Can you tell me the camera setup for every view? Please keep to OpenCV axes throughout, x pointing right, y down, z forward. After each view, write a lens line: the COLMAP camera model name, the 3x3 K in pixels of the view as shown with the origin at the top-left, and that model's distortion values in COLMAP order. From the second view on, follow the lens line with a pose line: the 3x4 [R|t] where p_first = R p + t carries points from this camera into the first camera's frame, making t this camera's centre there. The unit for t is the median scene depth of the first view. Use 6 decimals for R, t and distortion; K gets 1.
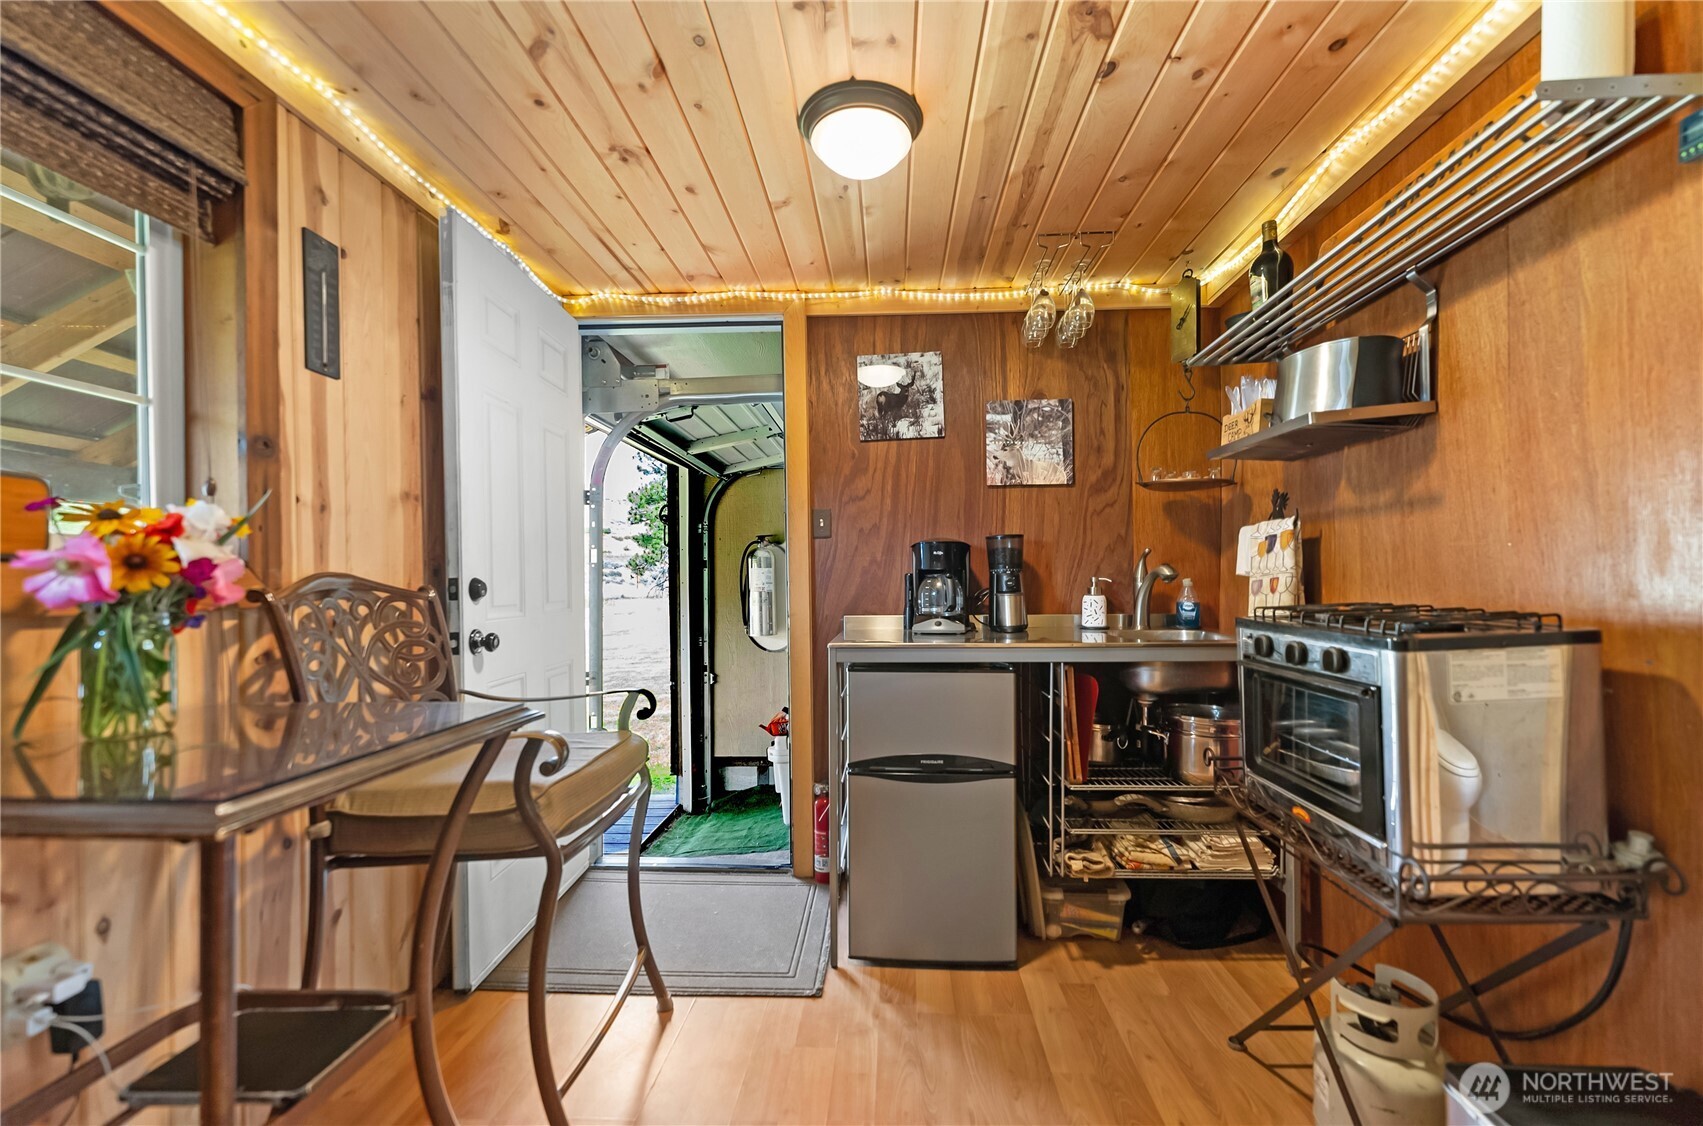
lens RADIAL K [[712.9, 0, 850.2], [0, 712.9, 582.3], [0, 0, 1]] dist [0.002826, 0.000207]
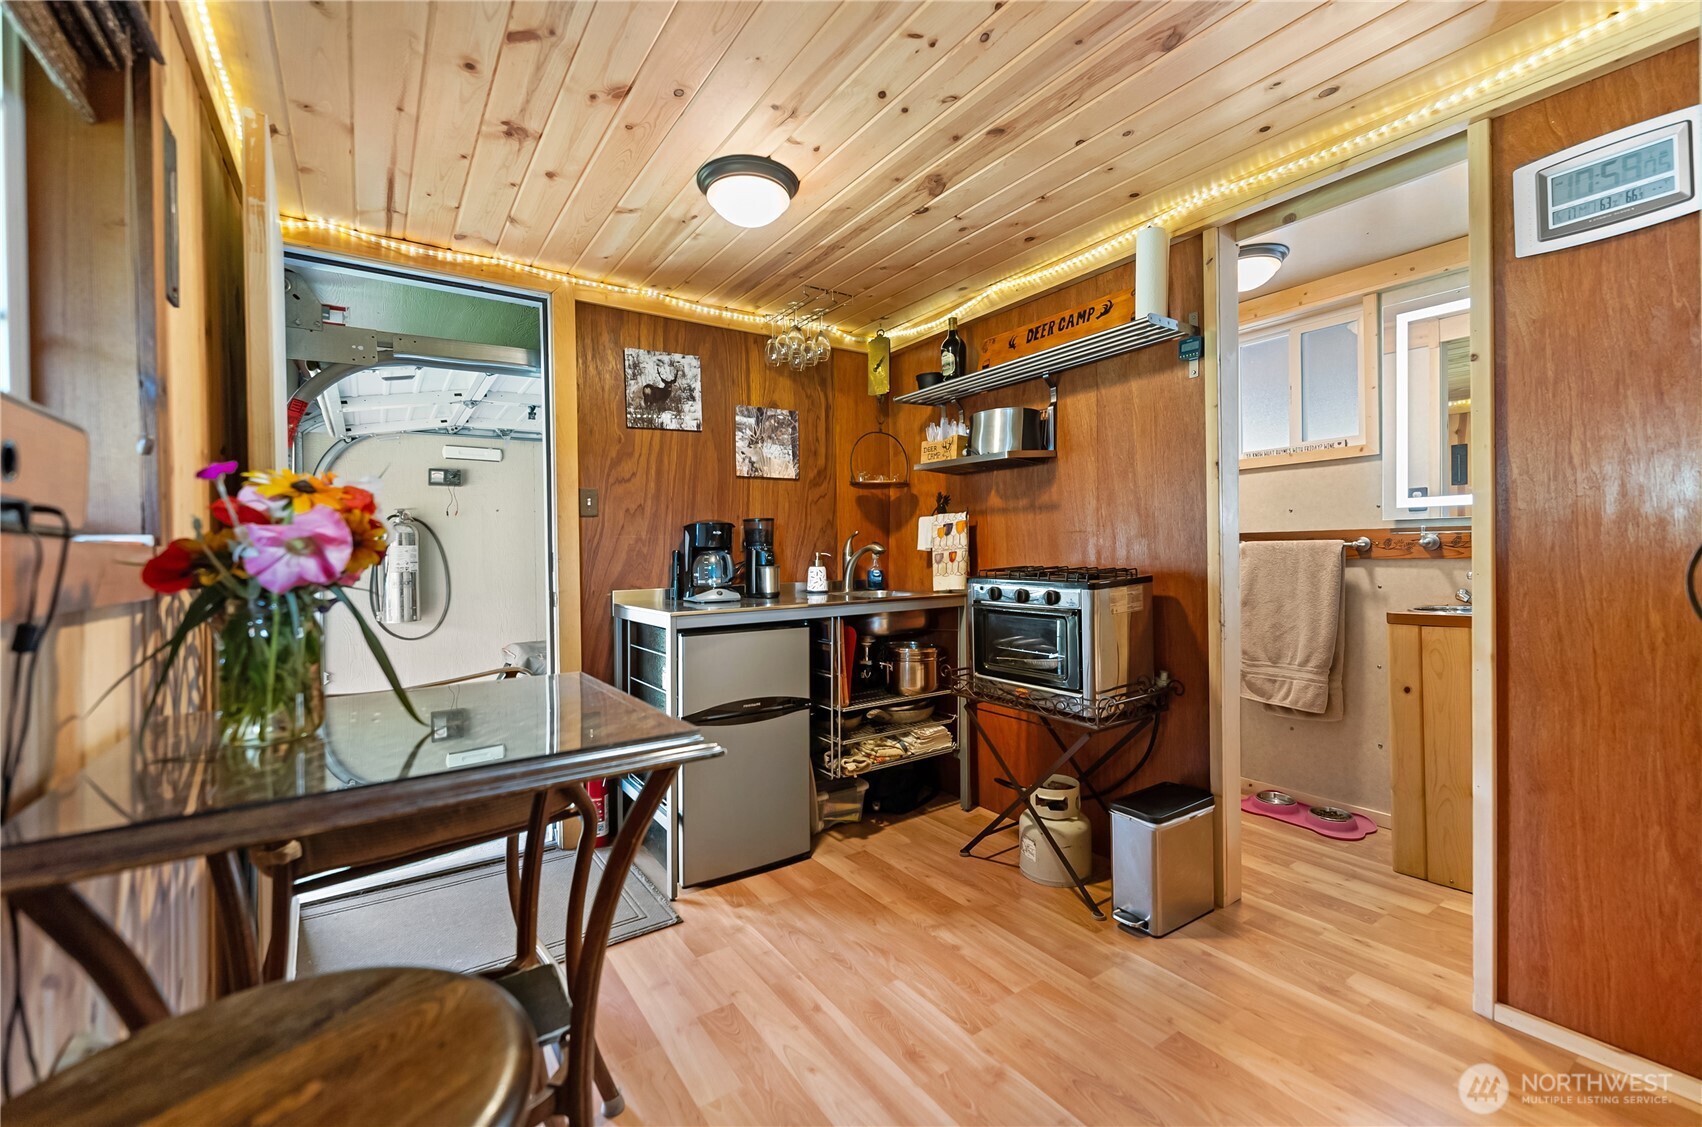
lens RADIAL K [[712.5, 0, 826.3], [0, 712.5, 558.7], [0, 0, 1]] dist [0.002826, 0.000207]
pose [[0.802910, -0.011054, 0.595997, -0.512064], [0.011746, 0.999927, 0.002722, 0.000858], [-0.595984, 0.004815, 0.802982, -0.052474]]
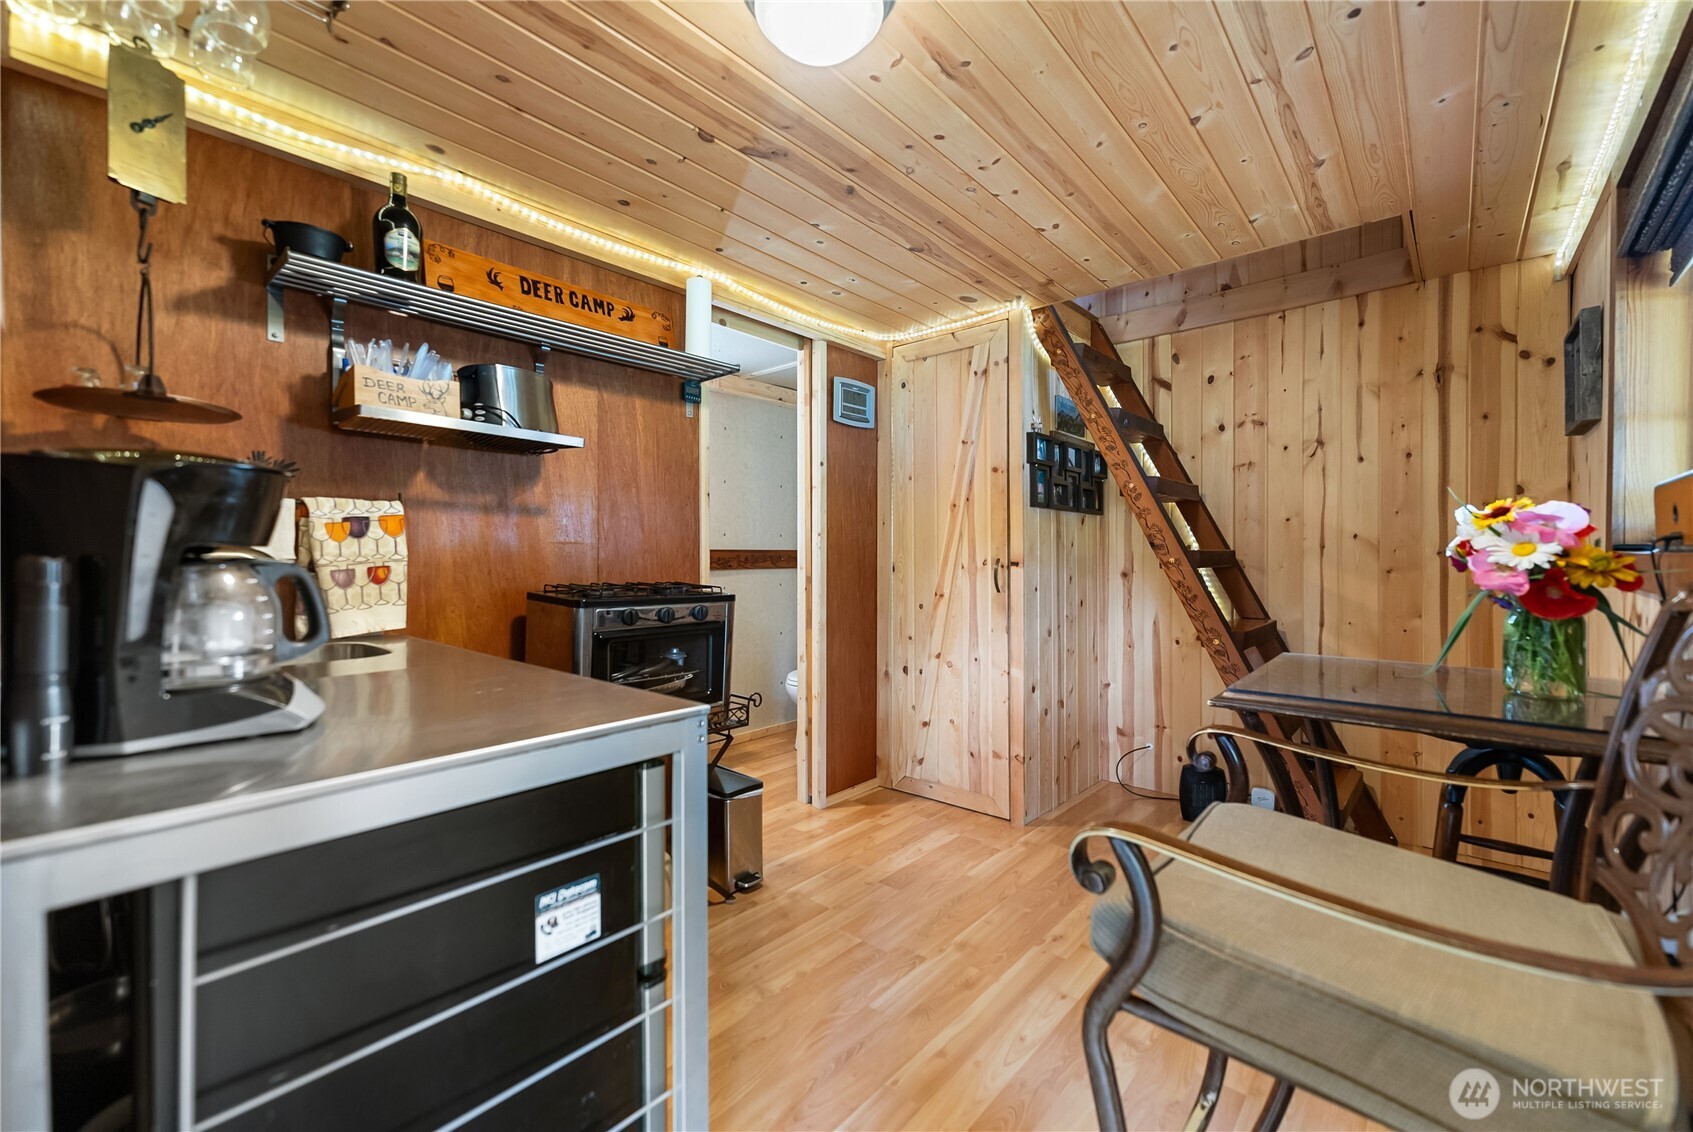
lens RADIAL K [[697.0, 0, 878.1], [0, 697.0, 576.9], [0, 0, 1]] dist [0.003051, 0.000181]
pose [[-0.813114, -0.011178, 0.581997, -0.408192], [0.004935, 0.999647, 0.026095, -0.012918], [-0.582083, 0.024091, -0.812772, 1.318918]]
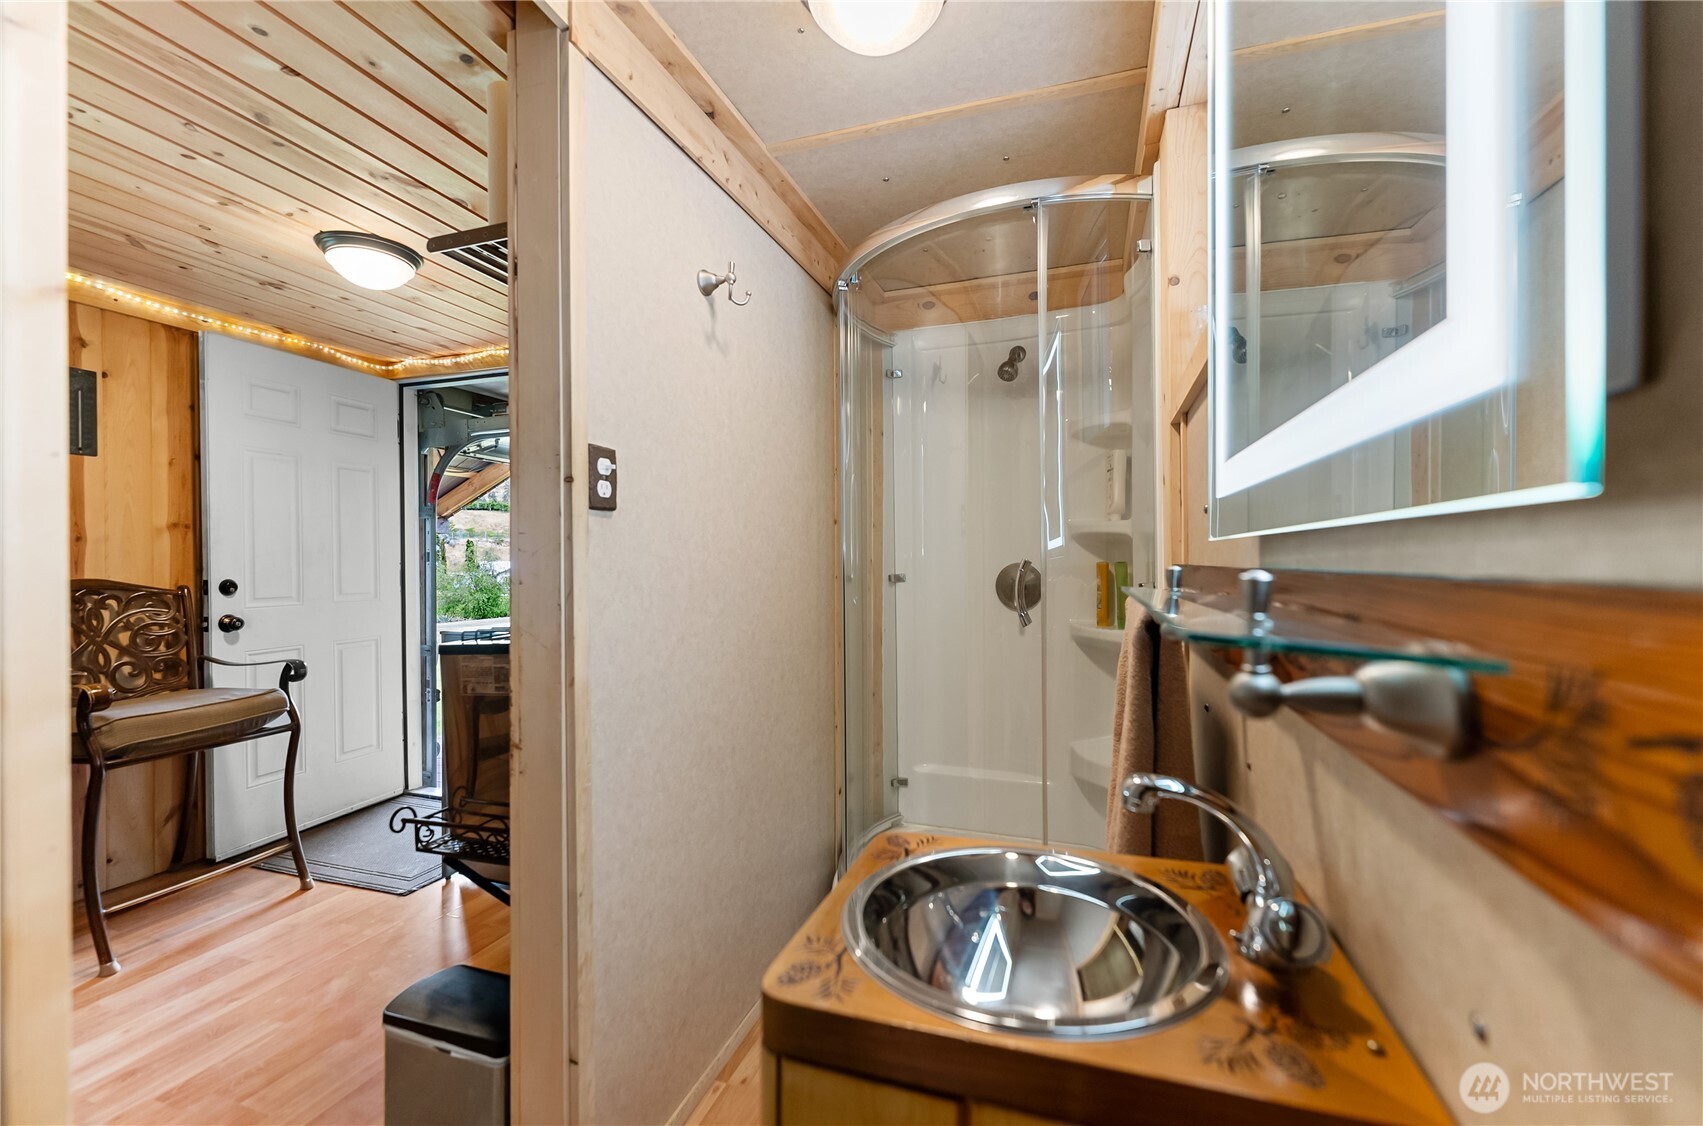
lens RADIAL K [[712.9, 0, 870.0], [0, 712.9, 560.8], [0, 0, 1]] dist [0.002826, 0.000207]
pose [[0.965323, 0.003604, -0.261034, 1.099476], [-0.004258, 0.999989, -0.001940, -0.046516], [0.261024, 0.002985, 0.965328, -0.064958]]
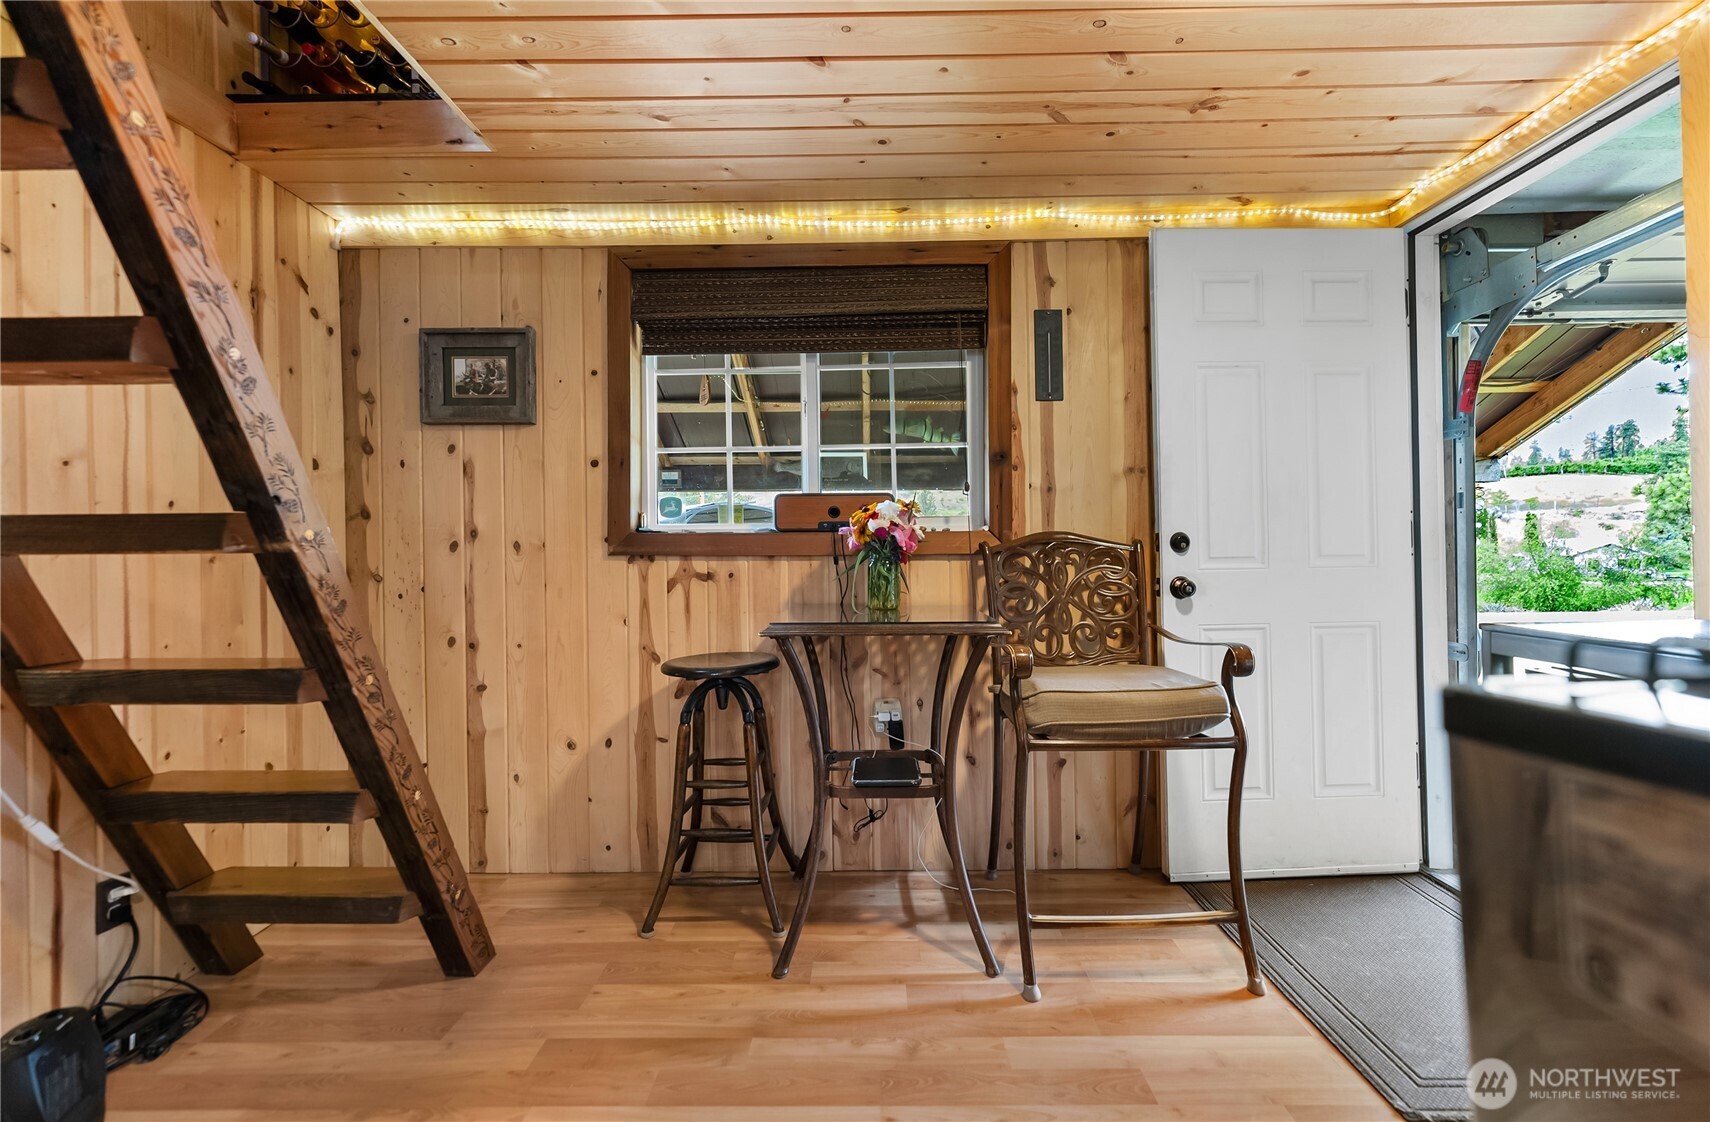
lens RADIAL K [[715.9, 0, 864.3], [0, 715.9, 552.8], [0, 0, 1]] dist [0.002826, 0.000207]
pose [[0.047926, 0.007464, -0.998823, 0.601787], [0.008648, 0.999932, 0.007887, 0.012411], [0.998813, -0.009015, 0.047858, 0.424290]]
